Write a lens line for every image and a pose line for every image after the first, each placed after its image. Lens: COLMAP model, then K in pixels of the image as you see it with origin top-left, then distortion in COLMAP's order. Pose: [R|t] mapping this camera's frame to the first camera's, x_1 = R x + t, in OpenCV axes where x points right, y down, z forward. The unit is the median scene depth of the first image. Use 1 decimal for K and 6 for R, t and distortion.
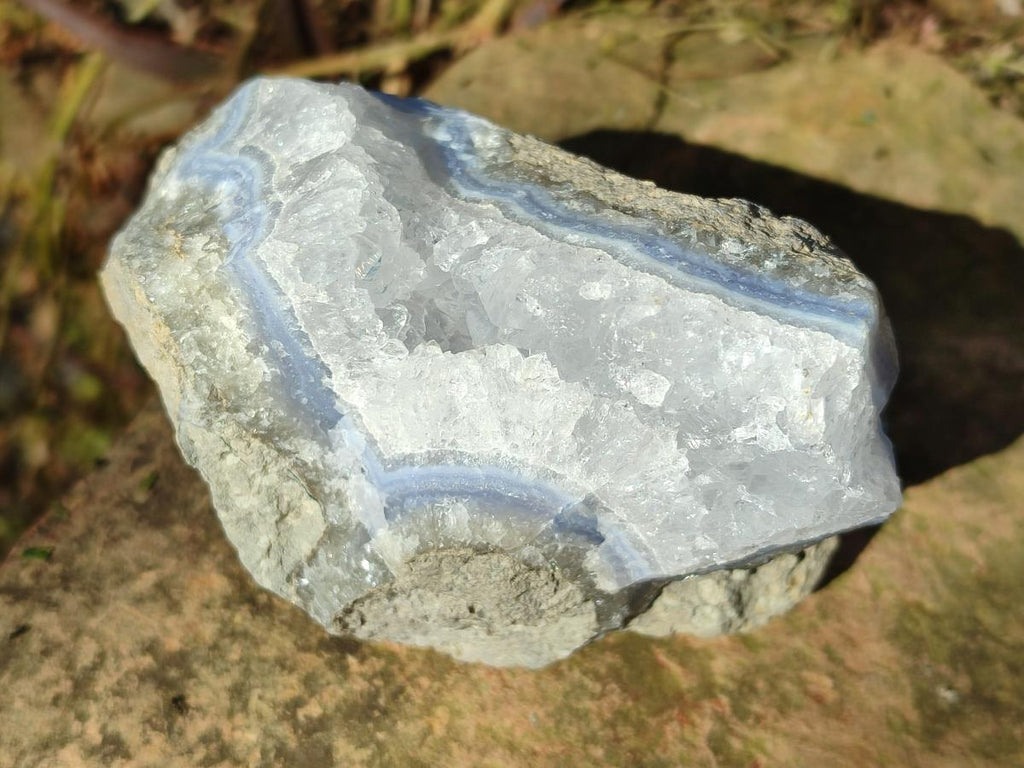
lens RADIAL K [[1526.6, 0, 512.0], [0, 1526.6, 384.0], [0, 0, 1]] dist [0.242048, -1.326123]
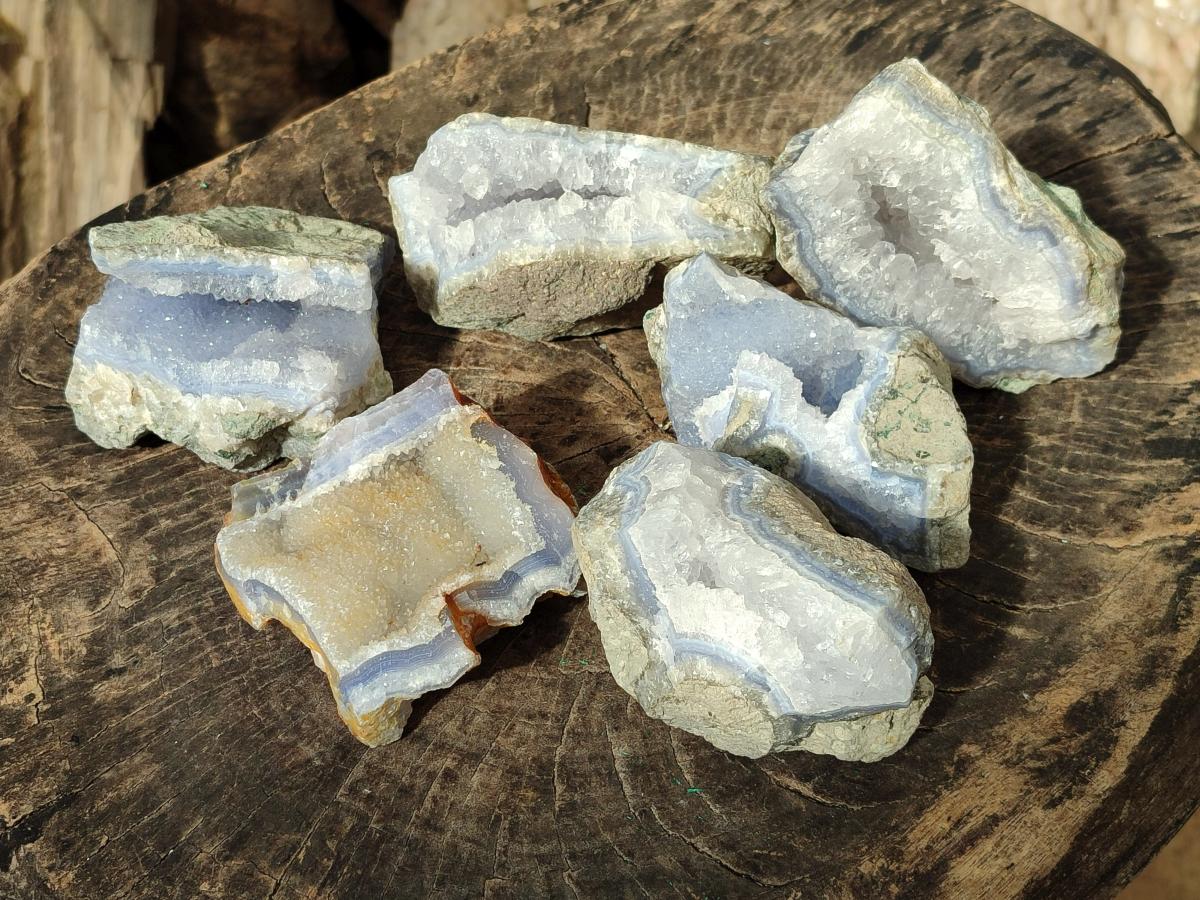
lens RADIAL K [[1789.0, 0, 600.0], [0, 1789.0, 450.0], [0, 0, 1]] dist [0.242048, -1.326123]
pose [[0.938549, 0.137428, -0.316605, 0.577999], [-0.161960, 0.985406, -0.052385, -0.054209], [0.304785, 0.100444, 0.947110, -1.435293]]
